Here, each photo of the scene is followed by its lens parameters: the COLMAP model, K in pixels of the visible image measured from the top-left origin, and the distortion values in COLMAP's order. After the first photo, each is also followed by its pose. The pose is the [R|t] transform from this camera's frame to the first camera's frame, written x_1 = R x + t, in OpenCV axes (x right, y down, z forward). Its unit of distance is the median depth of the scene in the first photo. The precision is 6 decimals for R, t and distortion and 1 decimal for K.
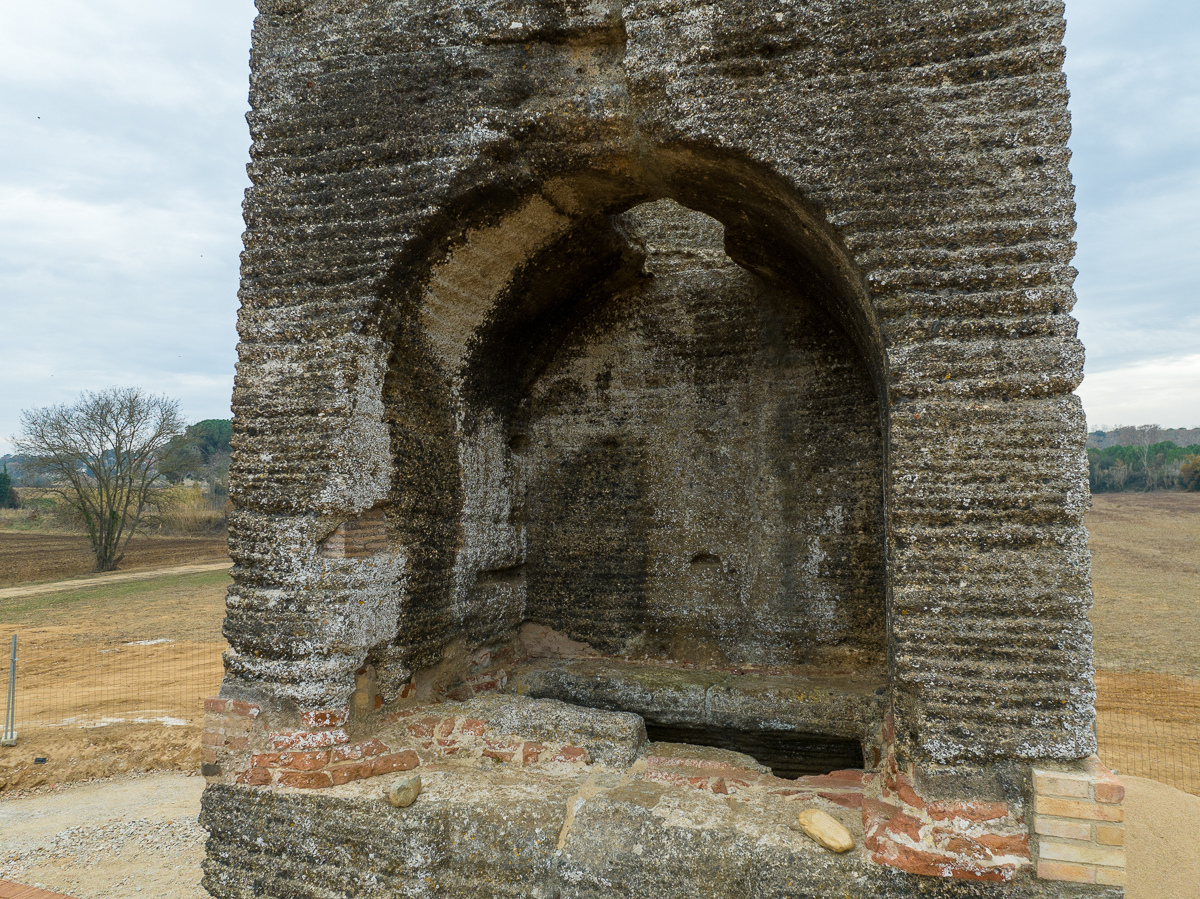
lens RADIAL K [[846.6, 0, 600.5], [0, 846.6, 443.5], [0, 0, 1]] dist [-0.037425, -0.011235]
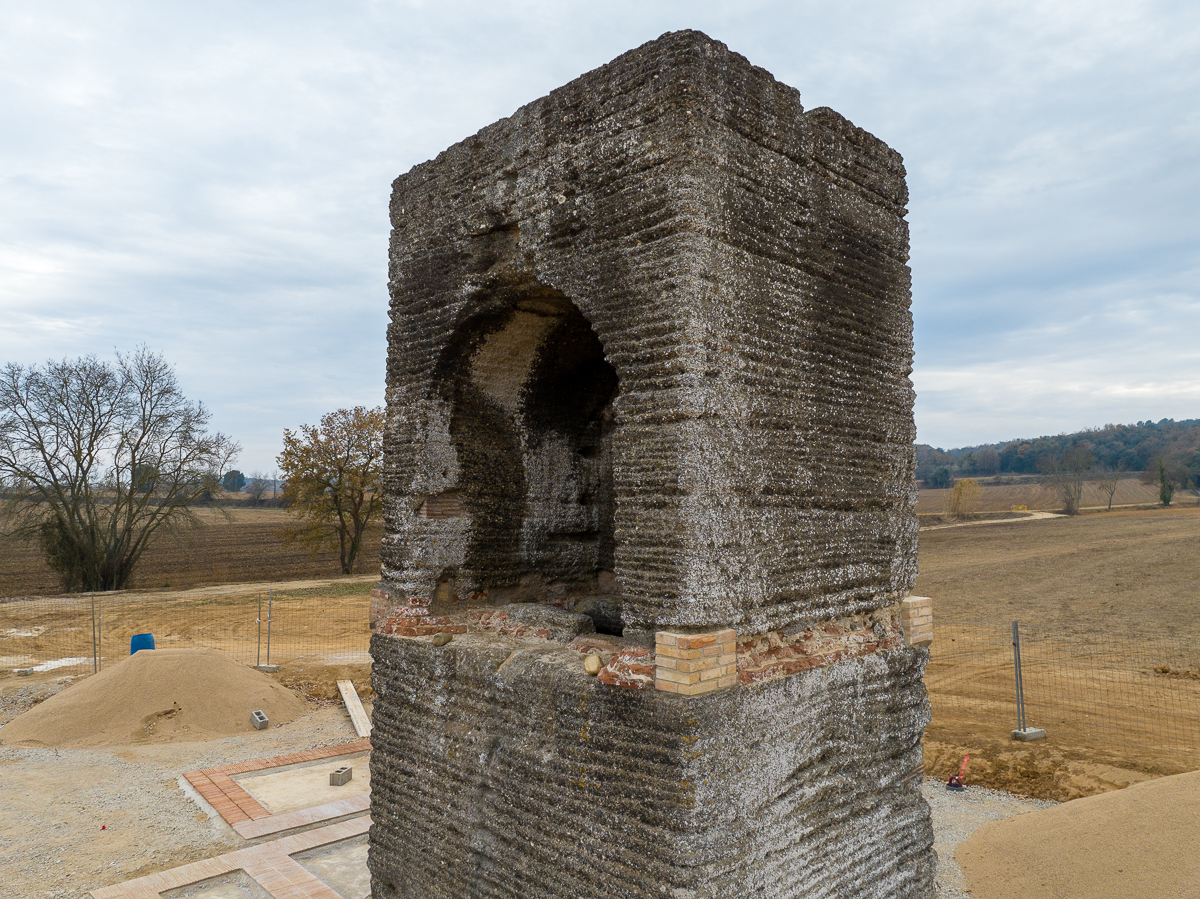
lens RADIAL K [[846.6, 0, 600.5], [0, 846.6, 443.5], [0, 0, 1]] dist [-0.037425, -0.011235]
pose [[0.883191, -0.035803, -0.467646, 0.960029], [0.035794, 0.999319, -0.008908, -0.000494], [0.467647, -0.008872, 0.883871, -0.504602]]
